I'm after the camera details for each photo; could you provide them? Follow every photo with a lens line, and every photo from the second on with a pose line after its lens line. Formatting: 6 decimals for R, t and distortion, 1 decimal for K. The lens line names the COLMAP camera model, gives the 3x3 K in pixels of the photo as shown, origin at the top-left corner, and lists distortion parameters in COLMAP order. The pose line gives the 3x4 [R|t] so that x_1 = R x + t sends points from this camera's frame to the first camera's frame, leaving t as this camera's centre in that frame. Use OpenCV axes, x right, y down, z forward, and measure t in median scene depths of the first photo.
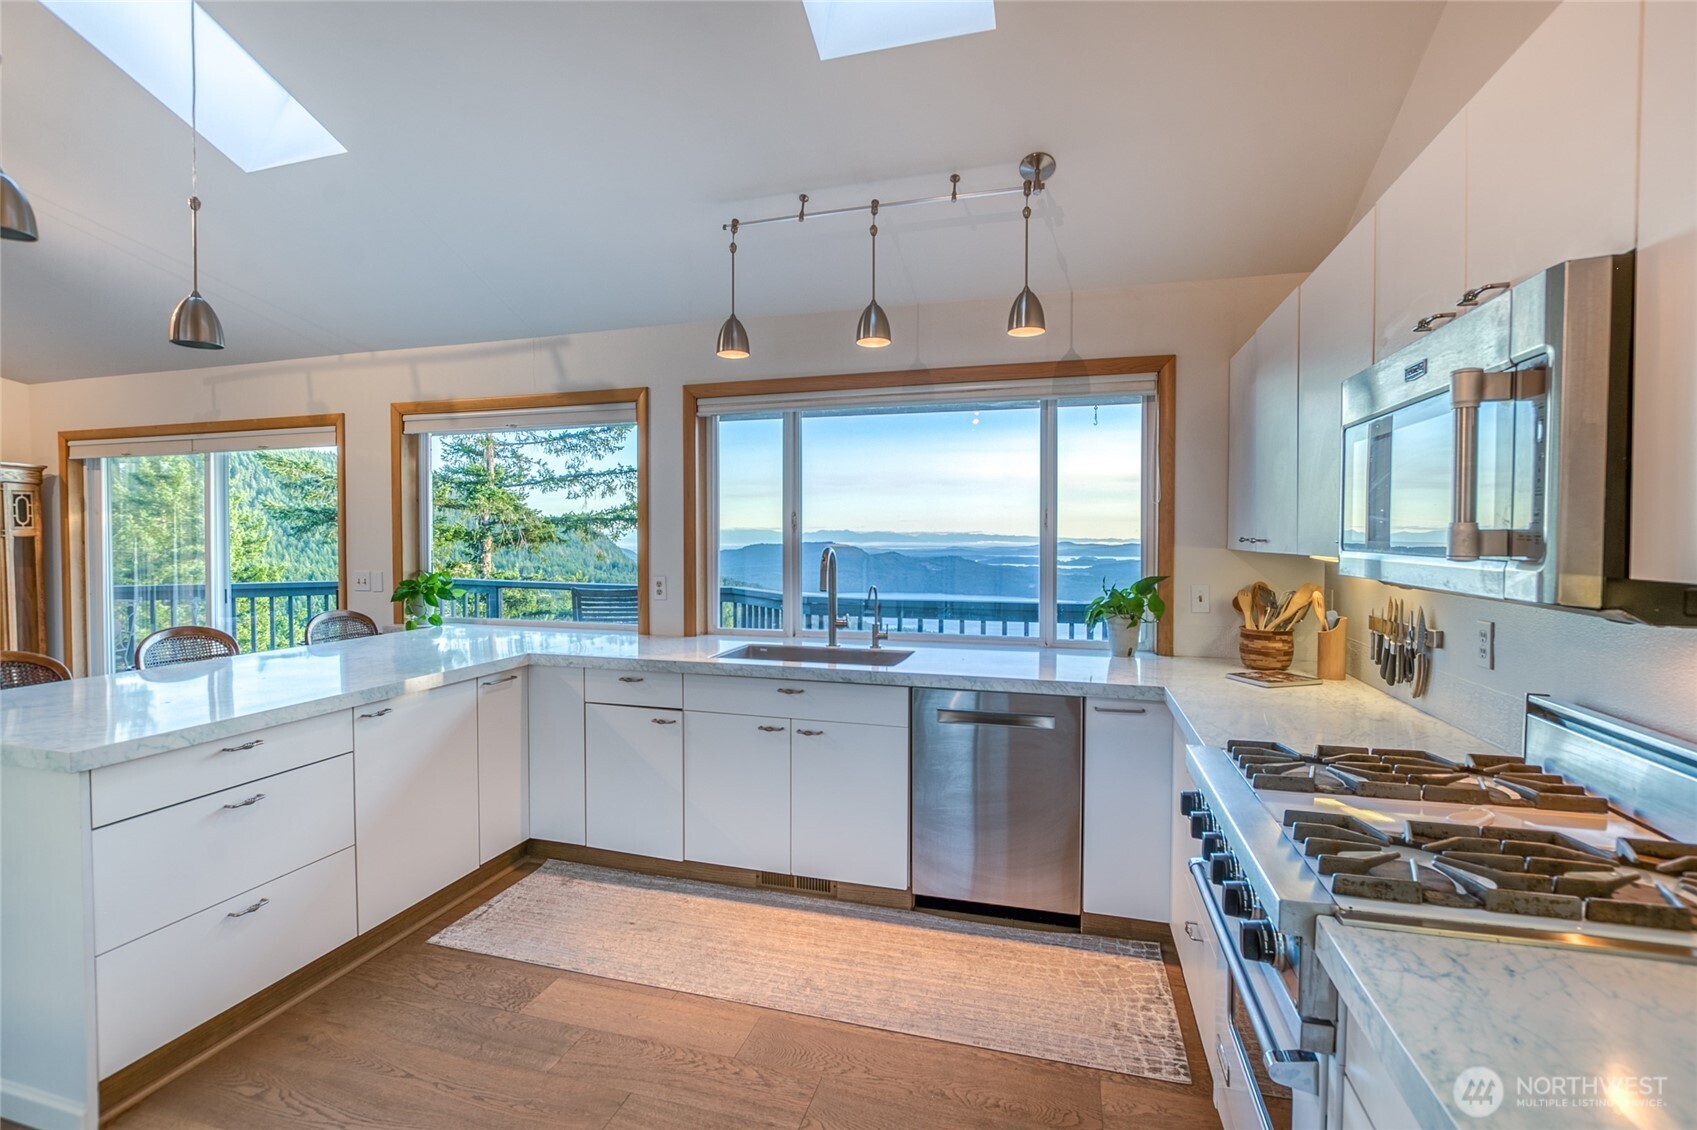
lens RADIAL K [[755.8, 0, 845.3], [0, 755.8, 558.6], [0, 0, 1]] dist [-0.009715, -0.000087]
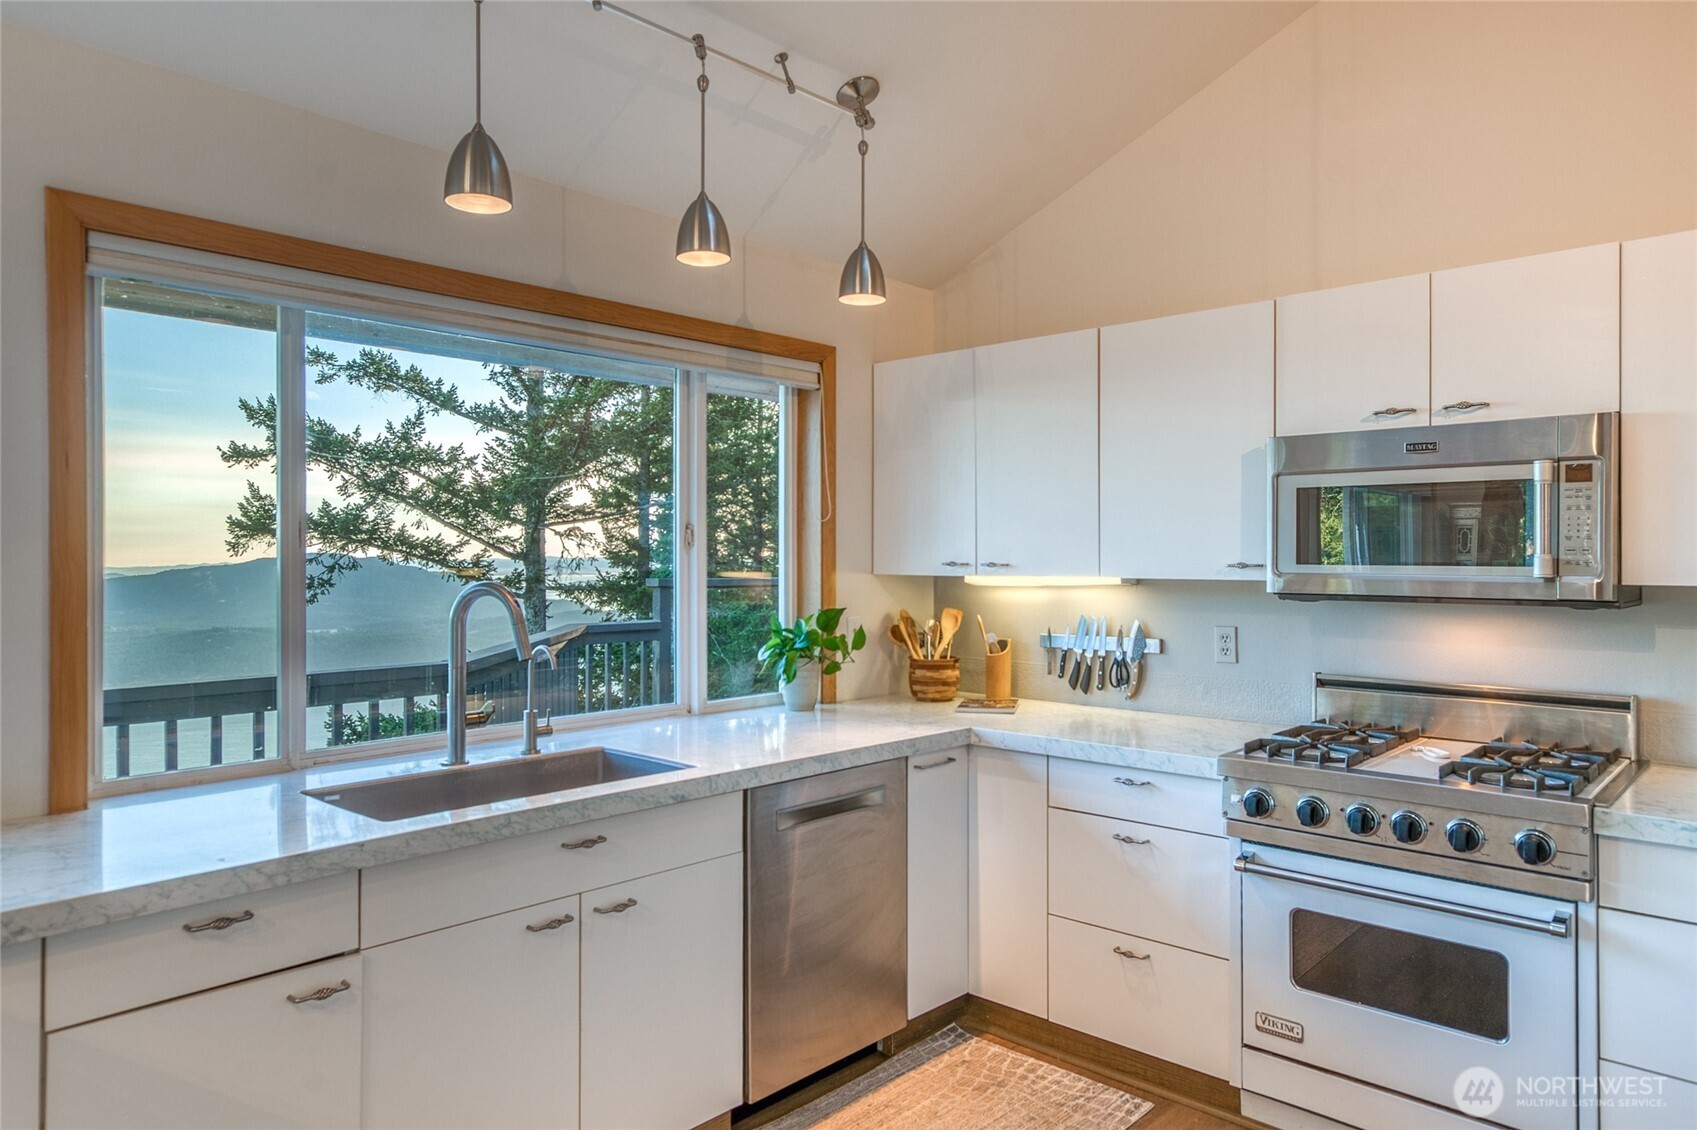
lens RADIAL K [[1101.3, 0, 849.0], [0, 1101.3, 557.0], [0, 0, 1]] dist [0.009017, 0.004501]
pose [[0.441216, 0.001161, 0.897400, -0.705741], [0.031396, 0.999367, -0.016729, -0.012738], [-0.896851, 0.035556, 0.440901, 0.465184]]
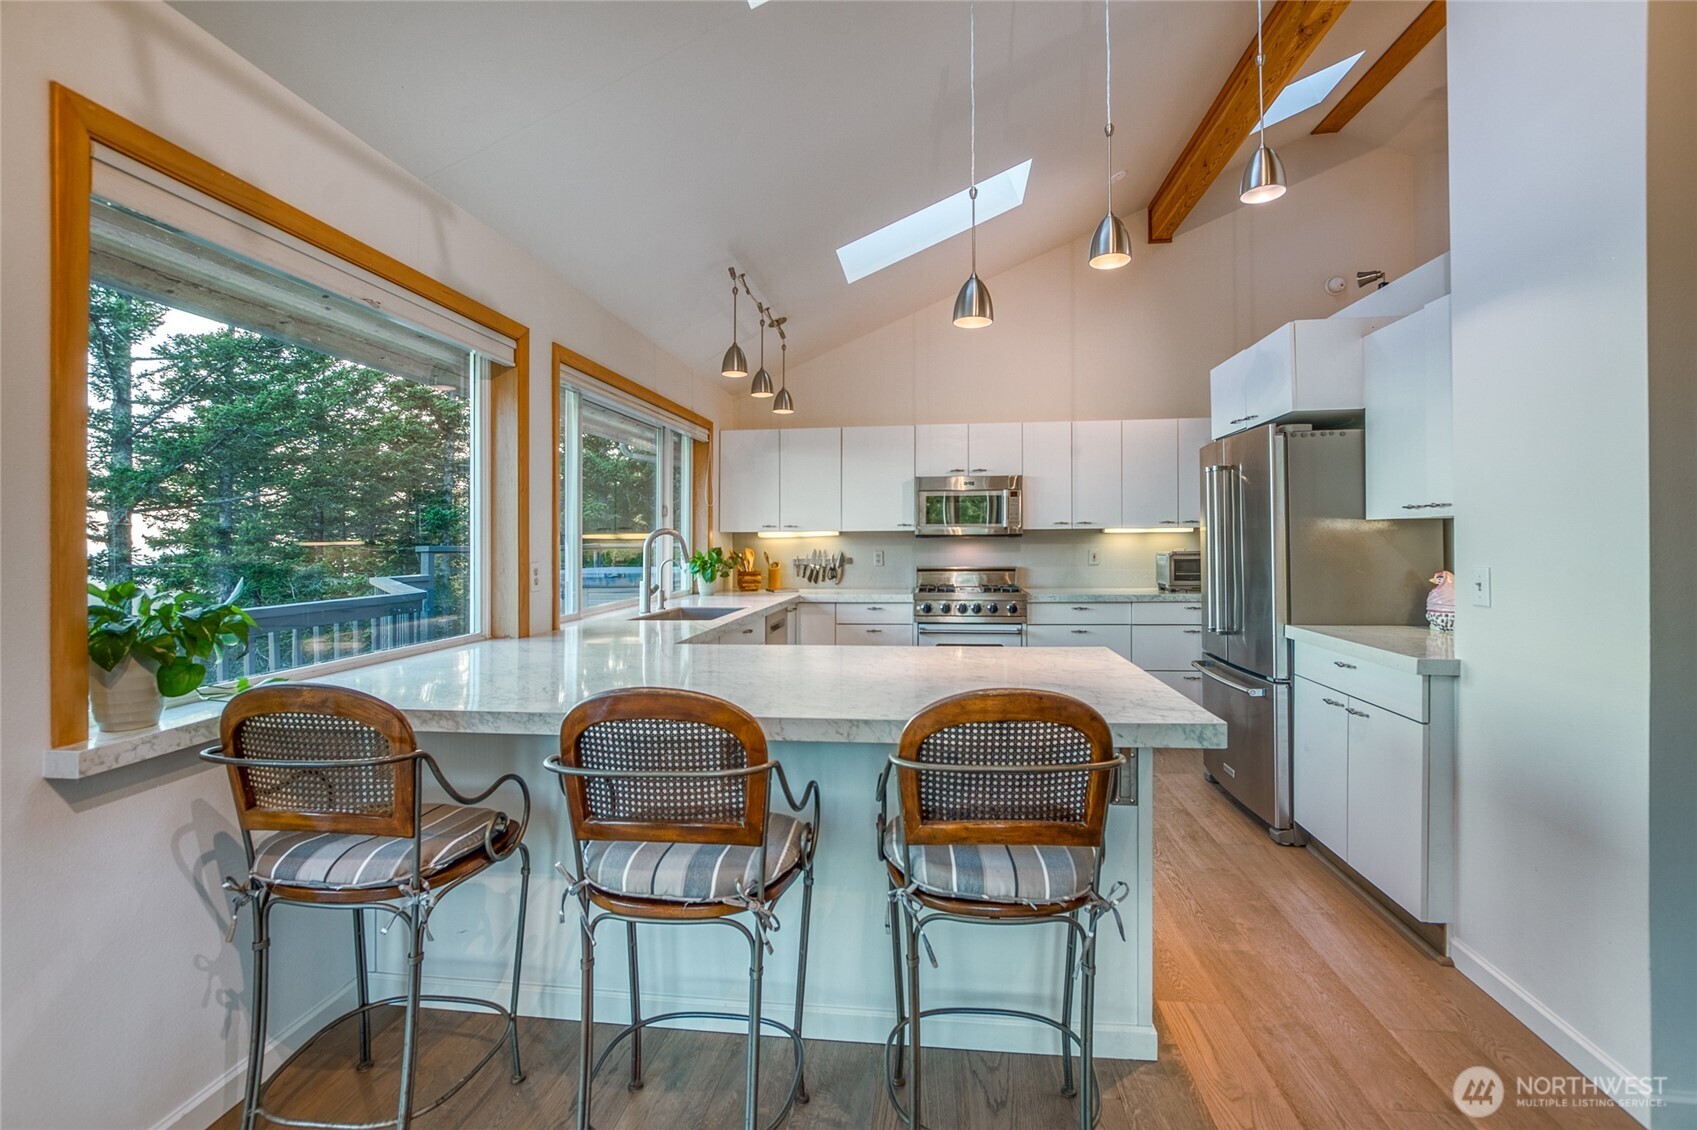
lens RADIAL K [[755.8, 0, 845.1], [0, 755.8, 554.4], [0, 0, 1]] dist [-0.009715, -0.000087]
pose [[-0.162920, -0.016503, 0.986501, -1.435892], [0.042384, 0.998820, 0.023709, 0.011963], [-0.985729, 0.045675, -0.162028, 1.037329]]
